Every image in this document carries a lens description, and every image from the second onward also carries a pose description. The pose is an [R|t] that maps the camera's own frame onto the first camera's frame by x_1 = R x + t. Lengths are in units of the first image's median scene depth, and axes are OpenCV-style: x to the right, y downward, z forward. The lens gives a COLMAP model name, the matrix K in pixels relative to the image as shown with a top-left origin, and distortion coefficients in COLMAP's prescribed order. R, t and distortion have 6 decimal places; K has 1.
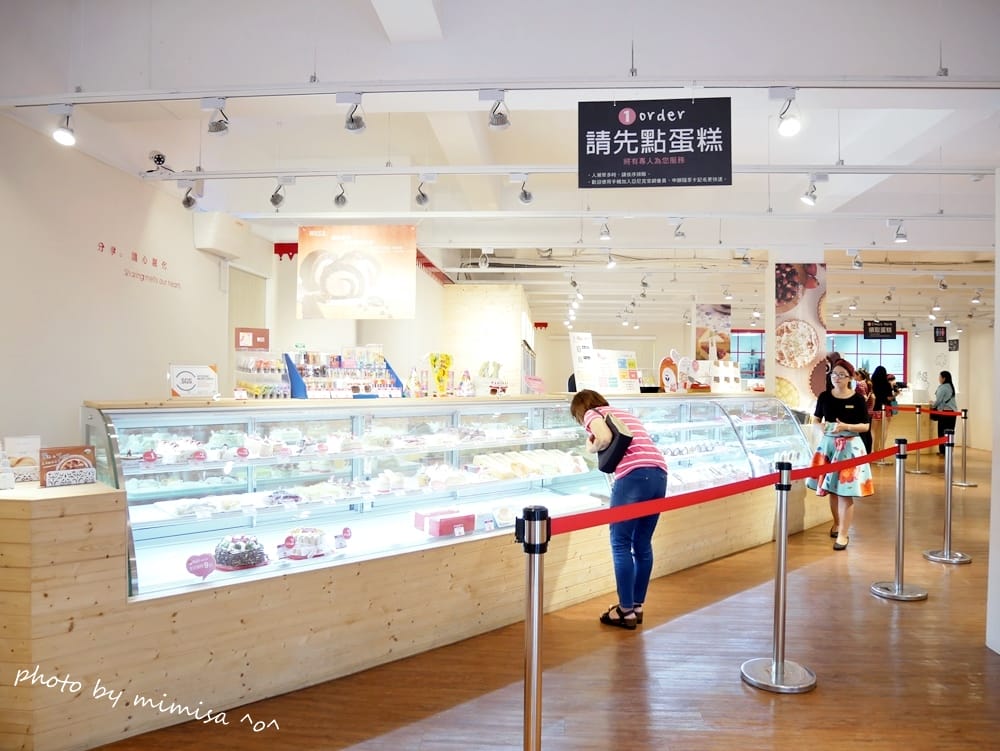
lens RADIAL K [[719.9, 0, 500.0], [0, 719.9, 375.5], [0, 0, 1]] dist [-0.051814, 0.004539]
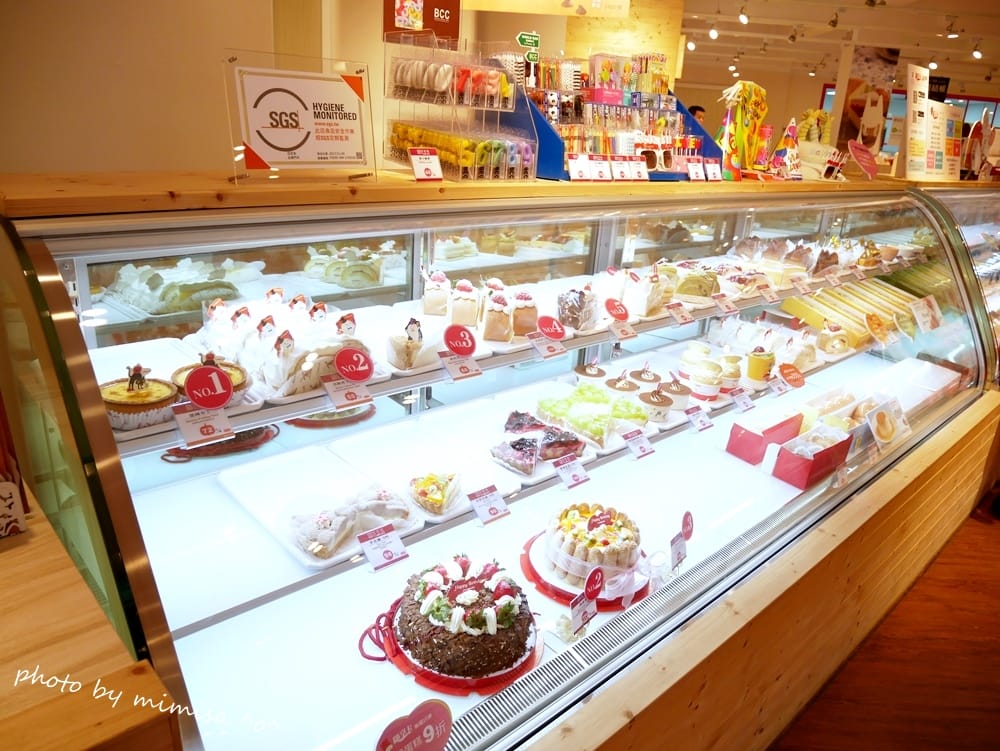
lens RADIAL K [[719.9, 0, 500.0], [0, 719.9, 375.5], [0, 0, 1]] dist [-0.051814, 0.004539]
pose [[0.998933, 0.039892, 0.023282, -0.310860], [-0.045326, 0.943606, 0.327952, 0.005976], [-0.008886, -0.328657, 0.944408, 0.591083]]
